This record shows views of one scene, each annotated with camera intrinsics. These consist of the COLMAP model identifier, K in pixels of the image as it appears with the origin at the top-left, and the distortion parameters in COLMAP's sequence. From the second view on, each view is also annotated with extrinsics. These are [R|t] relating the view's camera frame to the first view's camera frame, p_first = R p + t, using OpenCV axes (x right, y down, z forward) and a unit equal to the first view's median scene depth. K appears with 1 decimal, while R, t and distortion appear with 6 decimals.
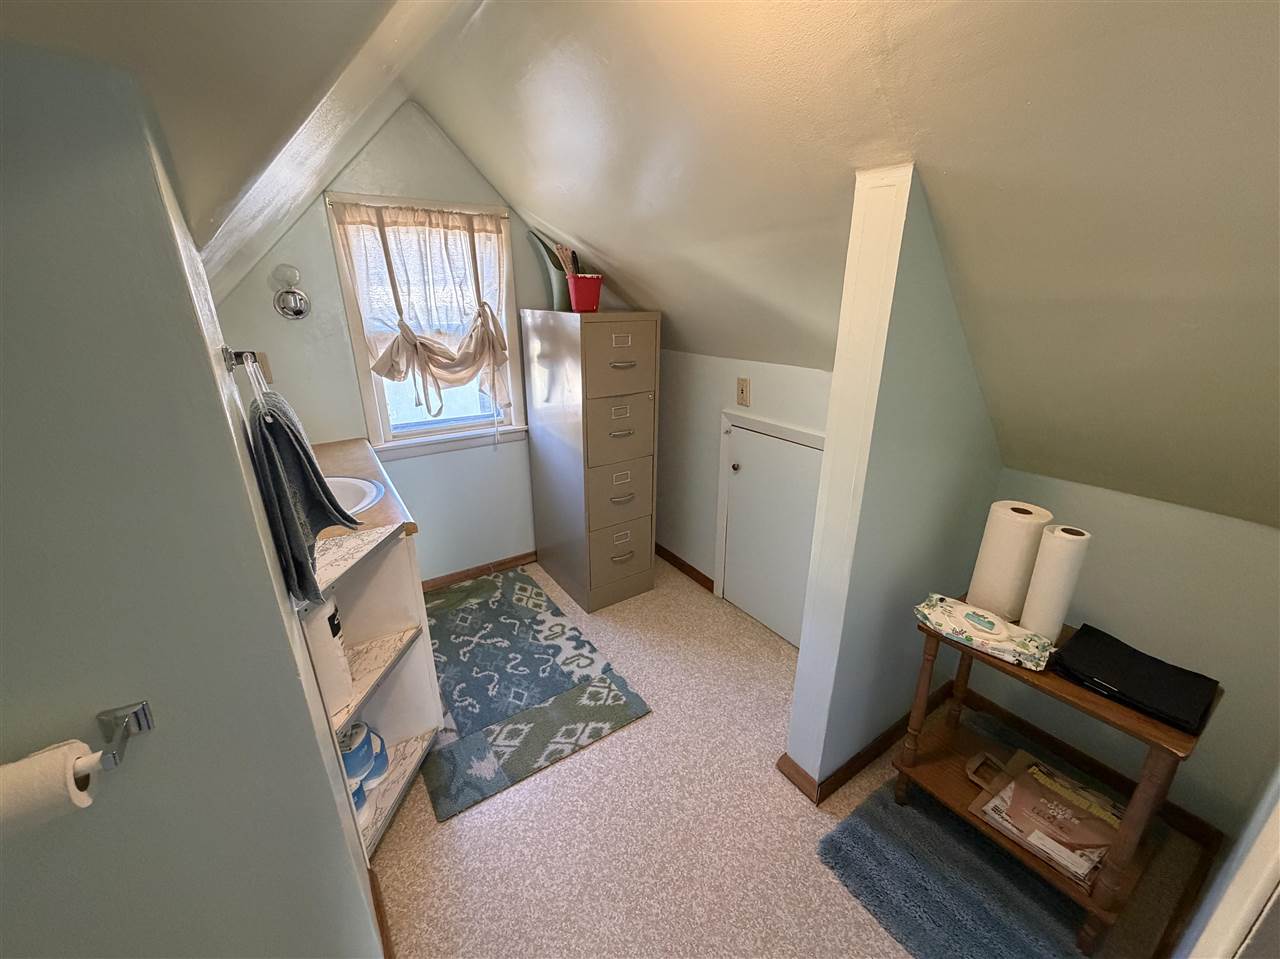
lens RADIAL K [[510.7, 0, 640.7], [0, 510.7, 477.8], [0, 0, 1]] dist [-0.001272, -0.000456]
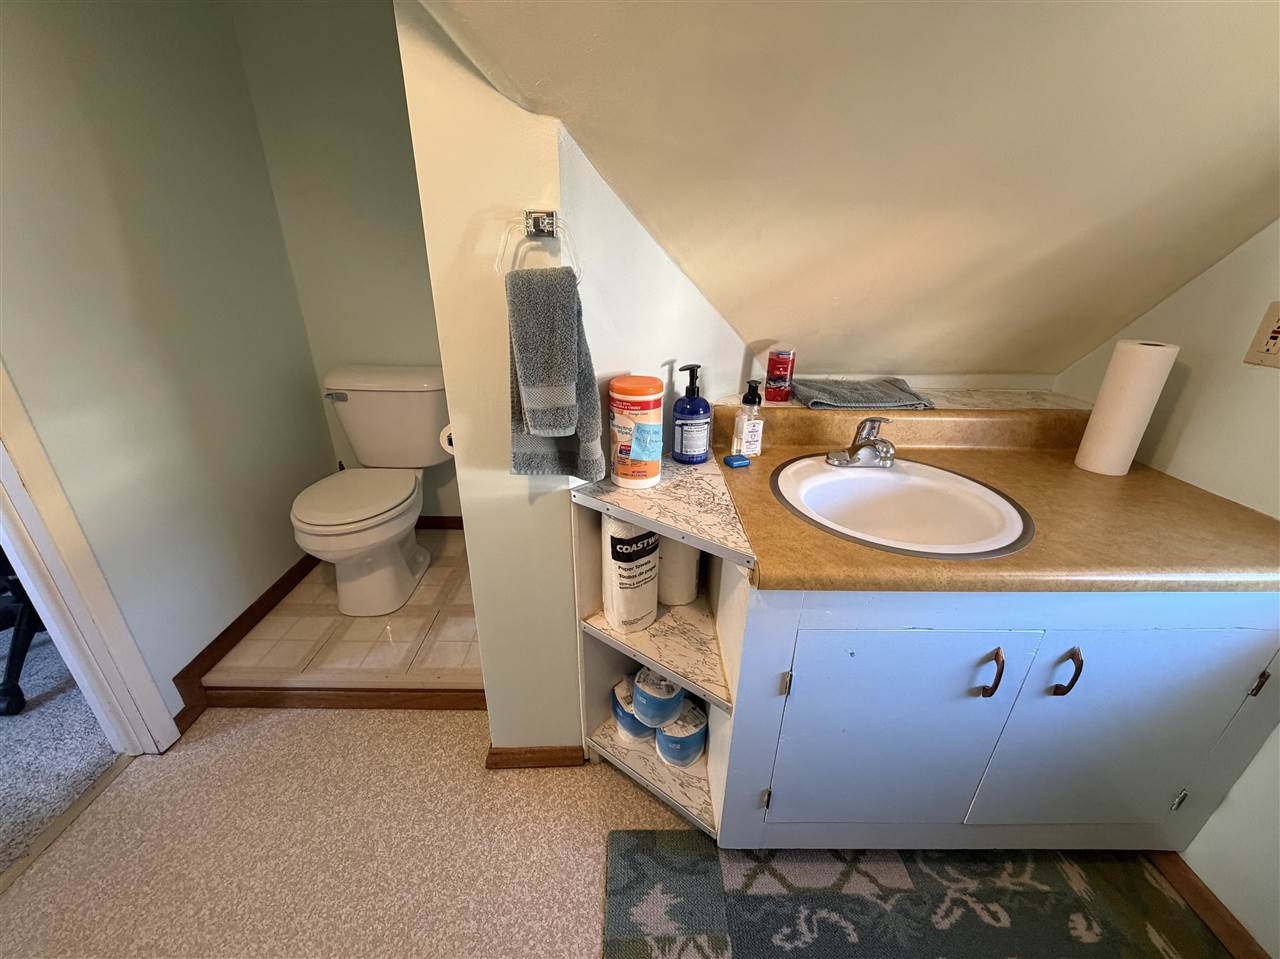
lens RADIAL K [[510.7, 0, 639.9], [0, 510.7, 479.2], [0, 0, 1]] dist [-0.001272, -0.000456]
pose [[-0.551102, 0.325316, -0.768411, 0.032898], [-0.296473, 0.784452, 0.544737, -0.232533], [0.779994, 0.528019, -0.335866, 0.912425]]
